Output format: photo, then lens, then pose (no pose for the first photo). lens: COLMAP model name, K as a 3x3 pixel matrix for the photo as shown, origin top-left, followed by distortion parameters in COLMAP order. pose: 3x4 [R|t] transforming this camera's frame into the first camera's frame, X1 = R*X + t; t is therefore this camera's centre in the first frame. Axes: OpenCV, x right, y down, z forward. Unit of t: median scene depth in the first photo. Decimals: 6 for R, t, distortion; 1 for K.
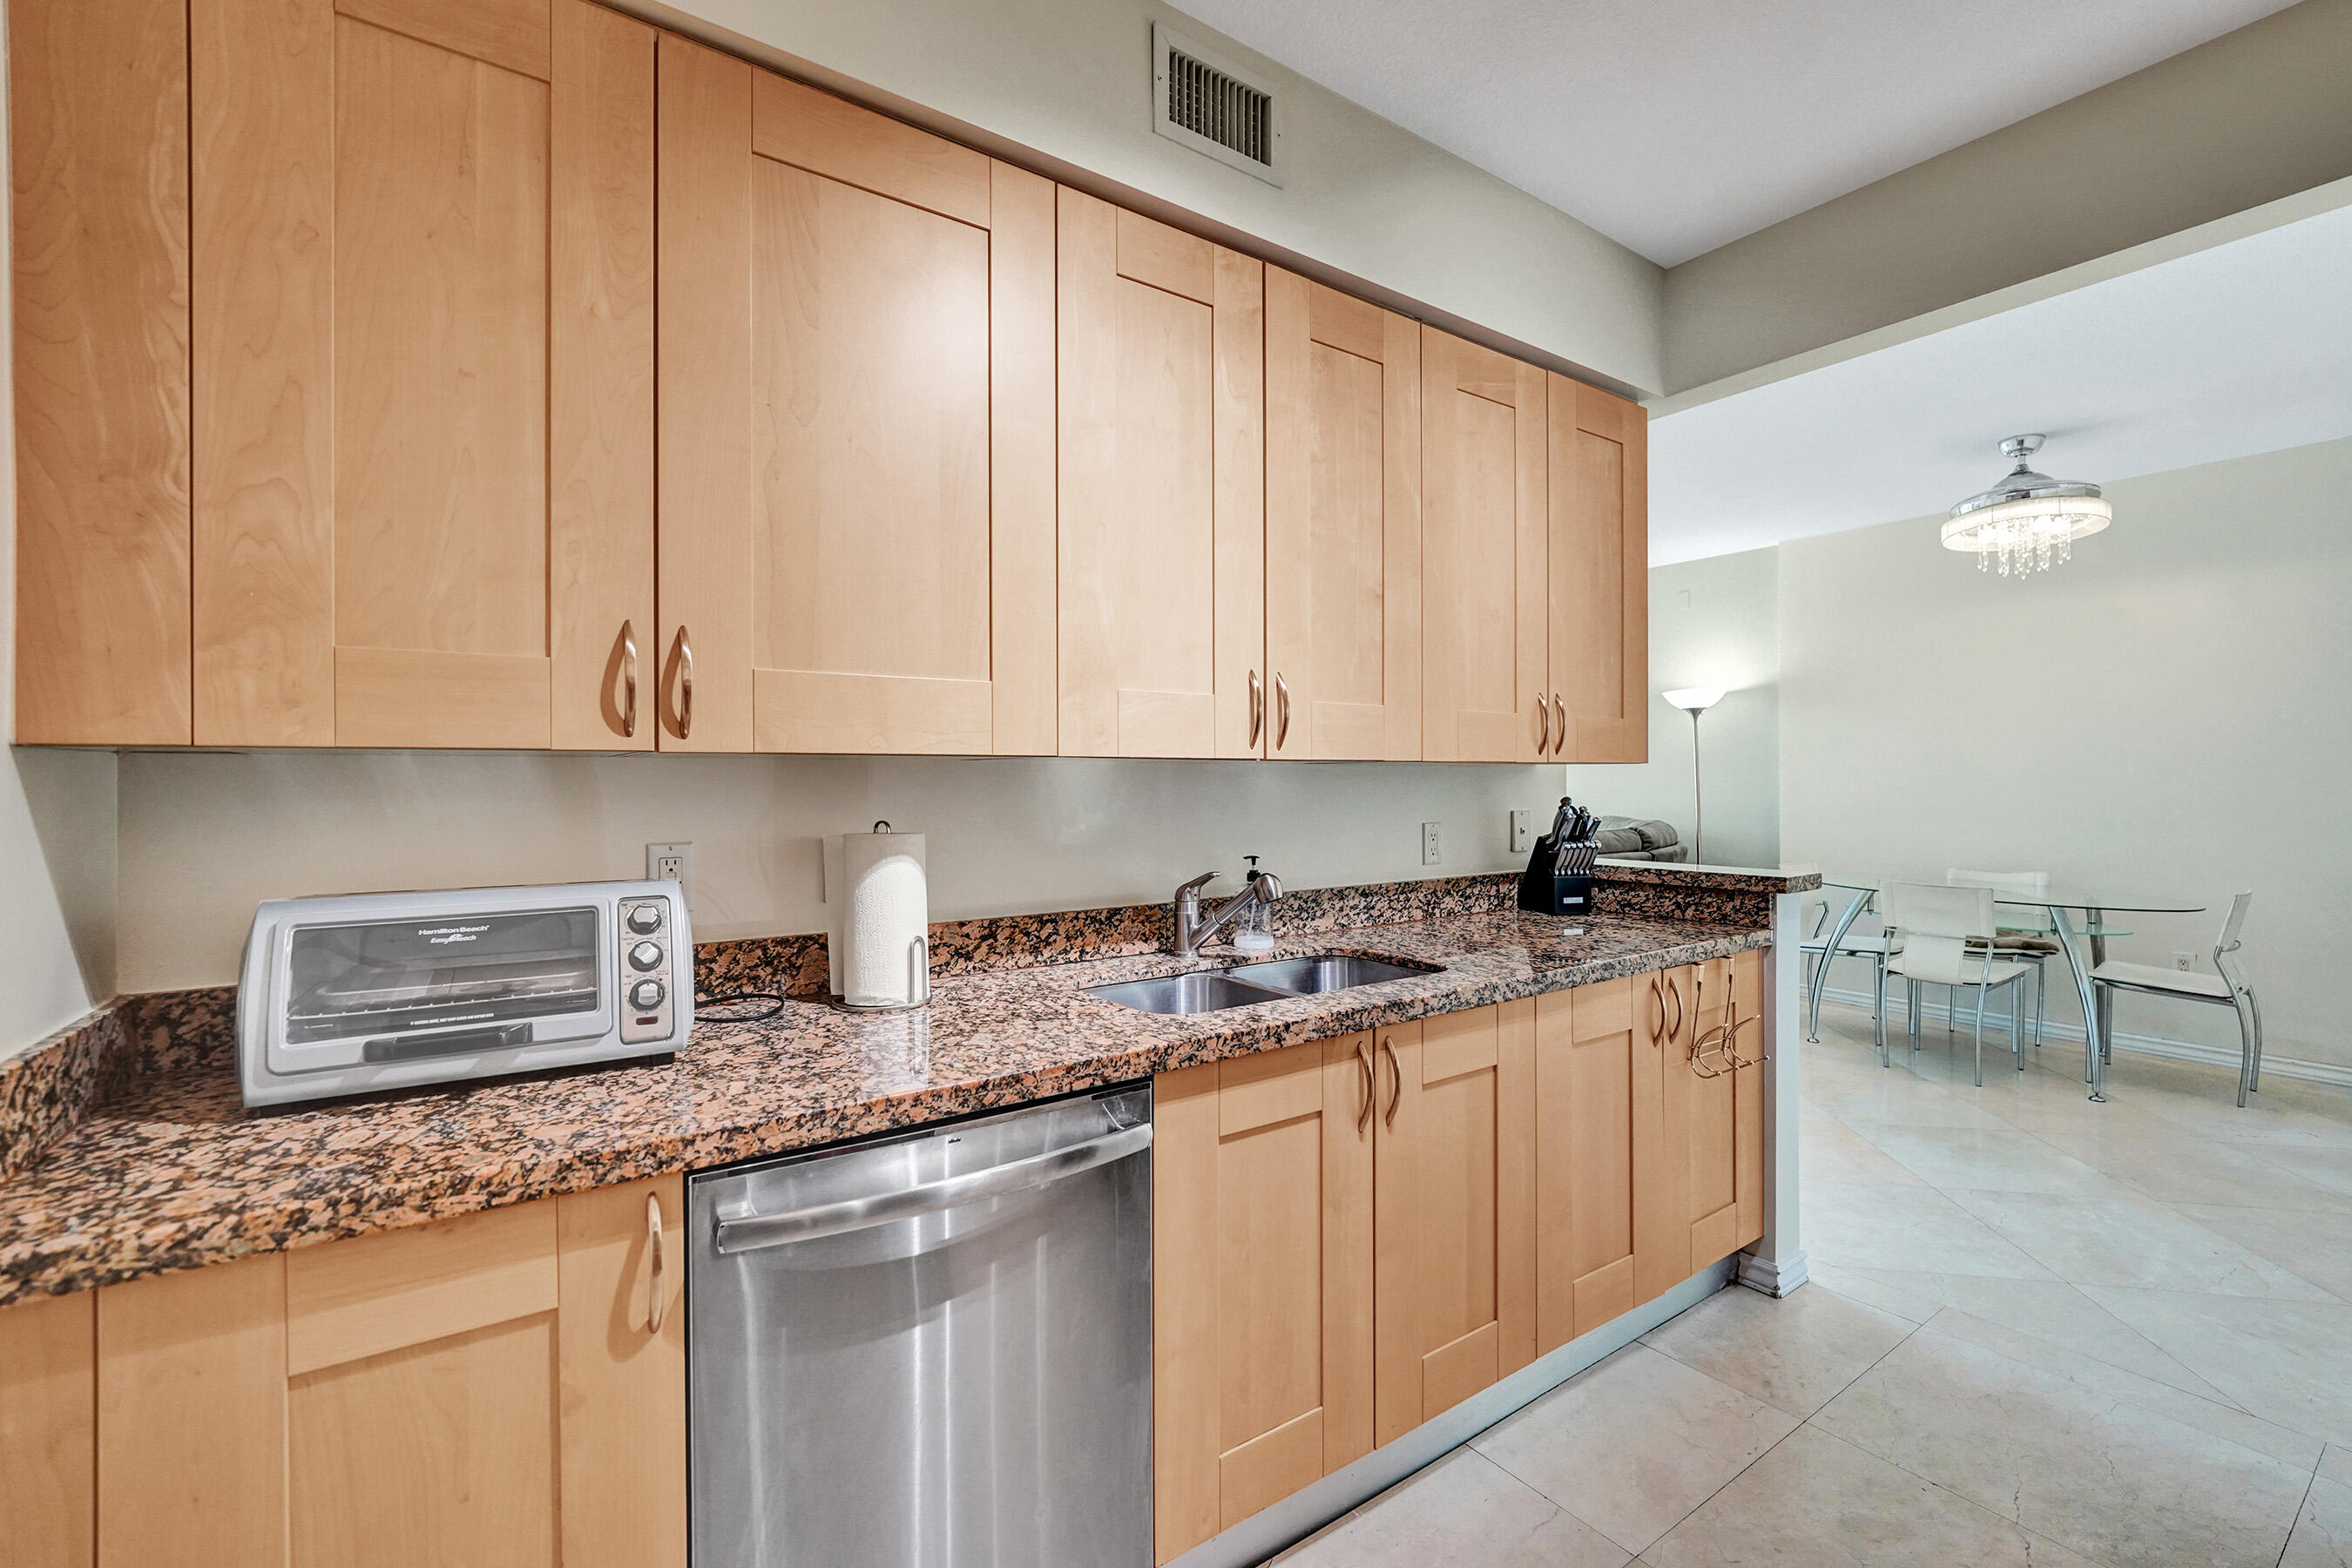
lens RADIAL K [[1001.7, 0, 1187.3], [0, 1001.7, 795.9], [0, 0, 1]] dist [-0.001398, -0.000029]
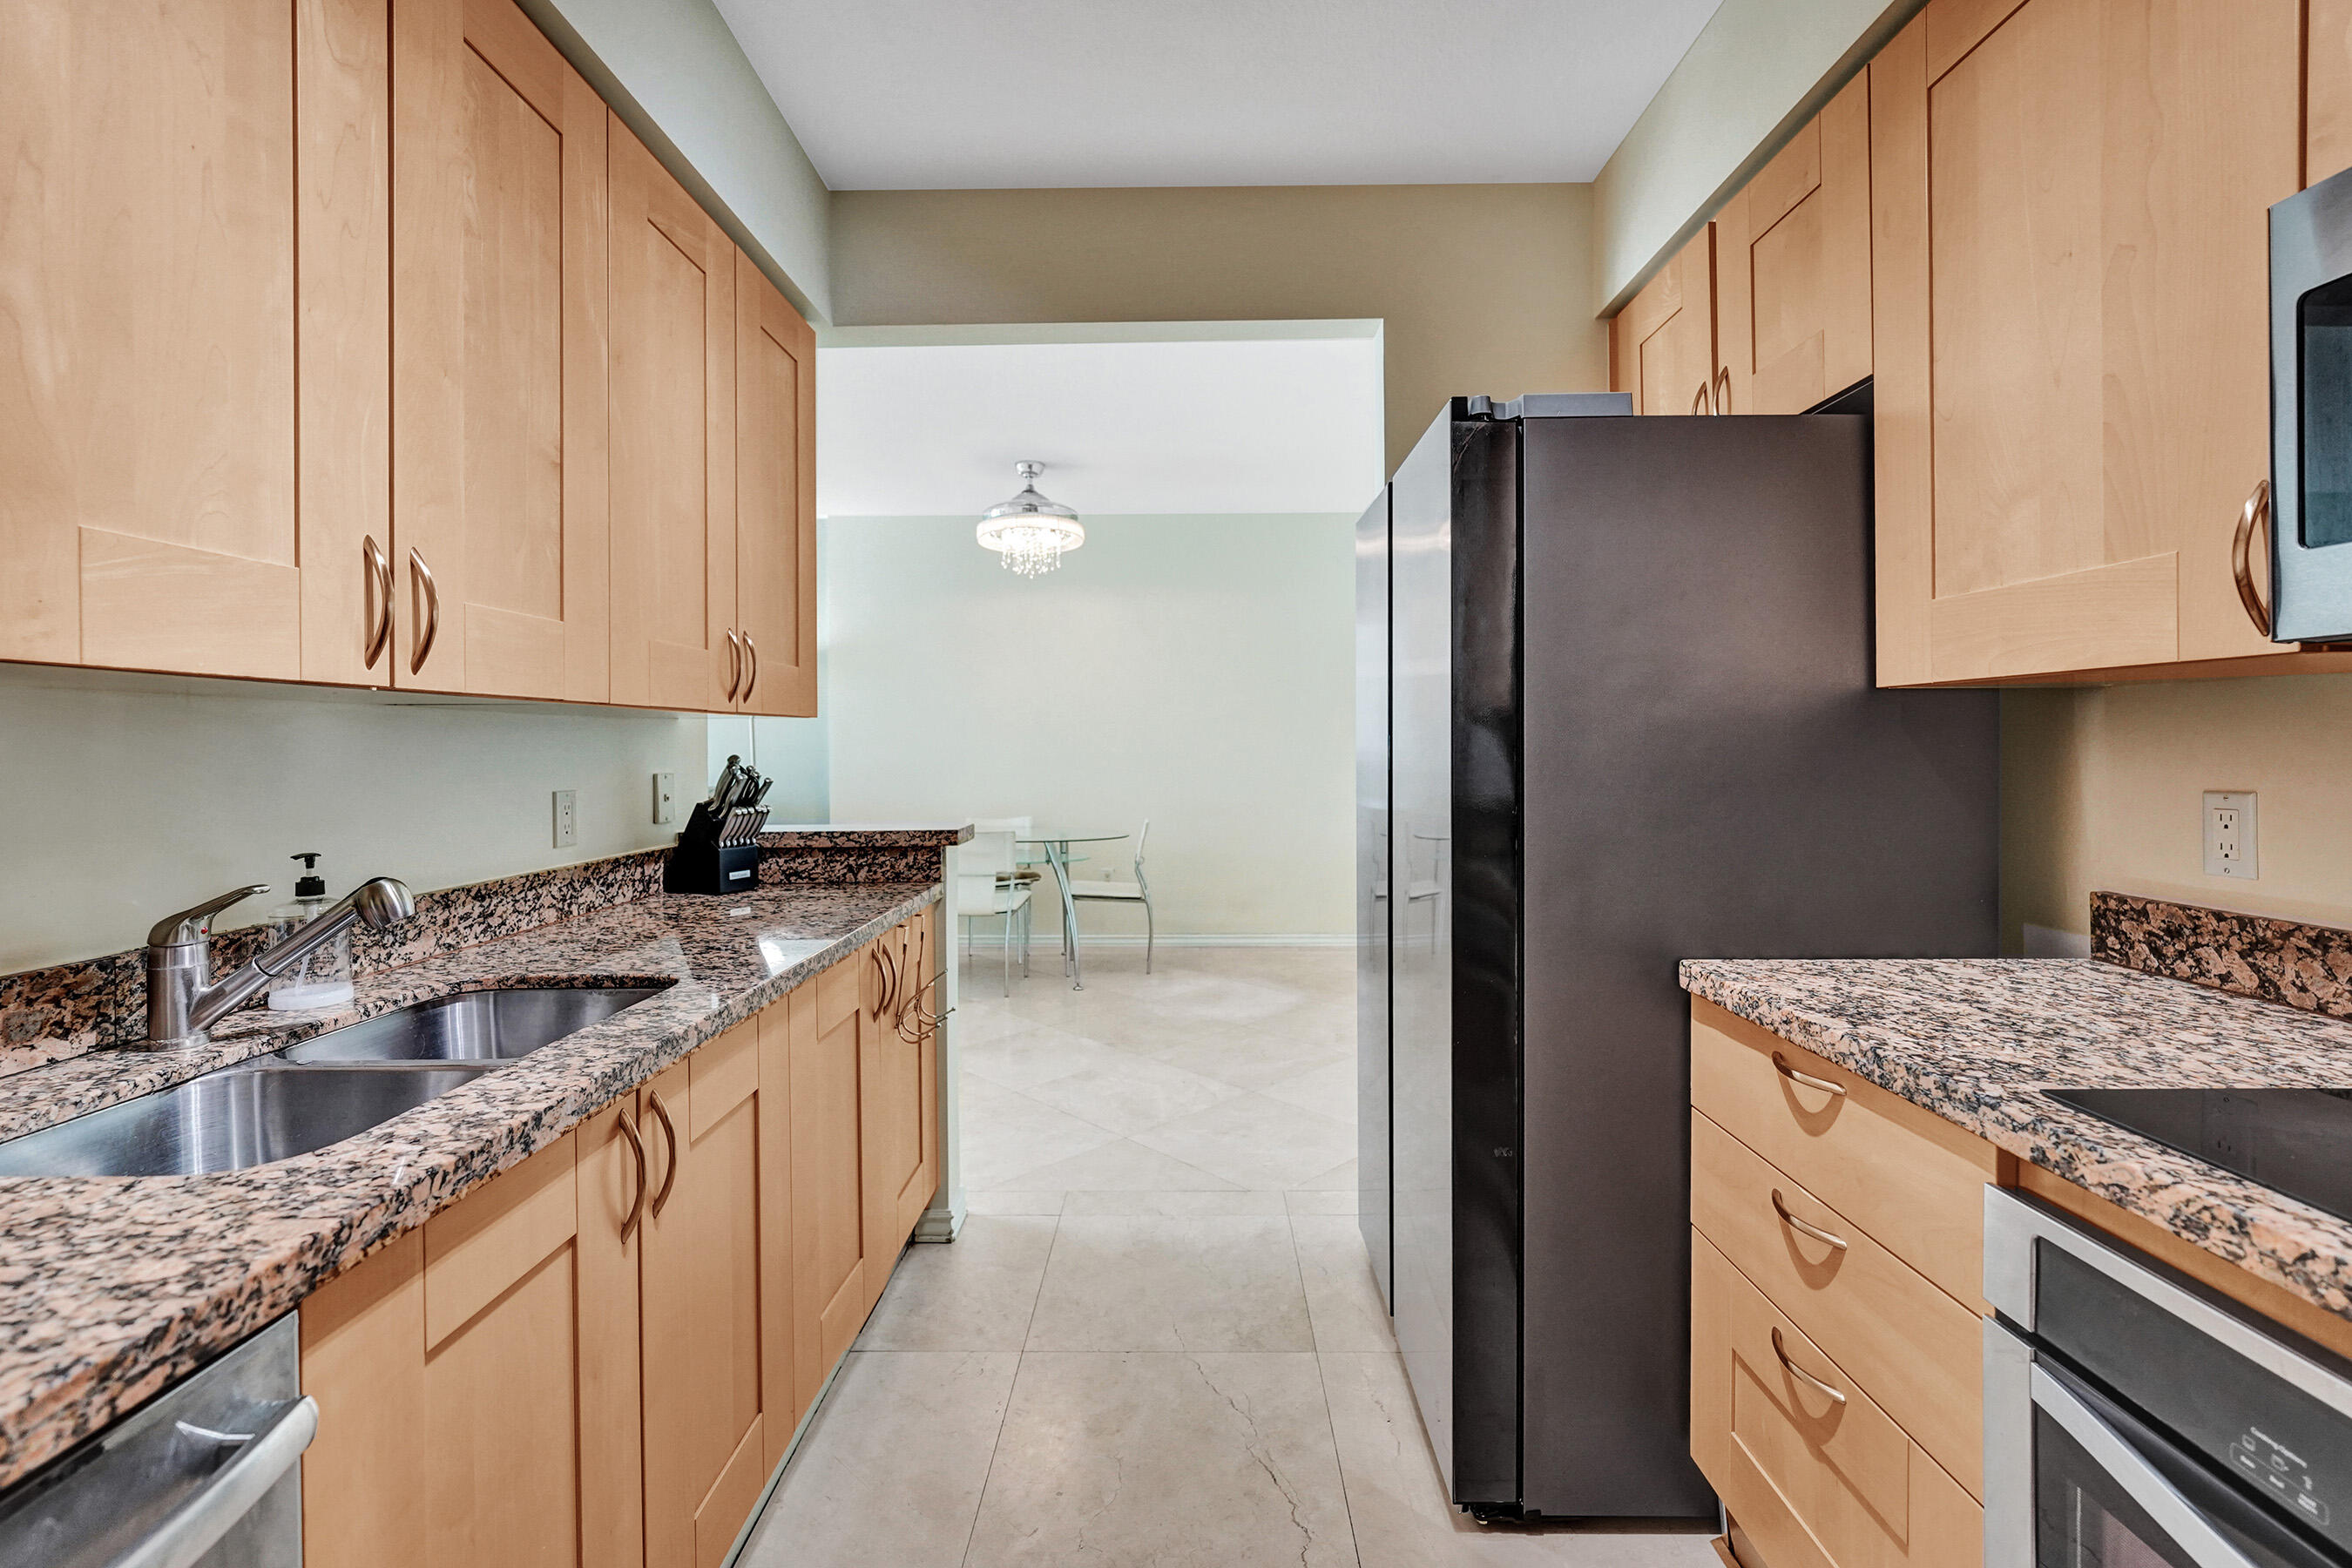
lens RADIAL K [[1010.1, 0, 1178.3], [0, 1010.1, 751.9], [0, 0, 1]] dist [-0.017887, 0.005092]
pose [[0.587760, -0.007527, 0.809000, -0.104859], [0.018963, 0.999810, -0.004475, 0.010694], [-0.808813, 0.017972, 0.587791, 0.206512]]
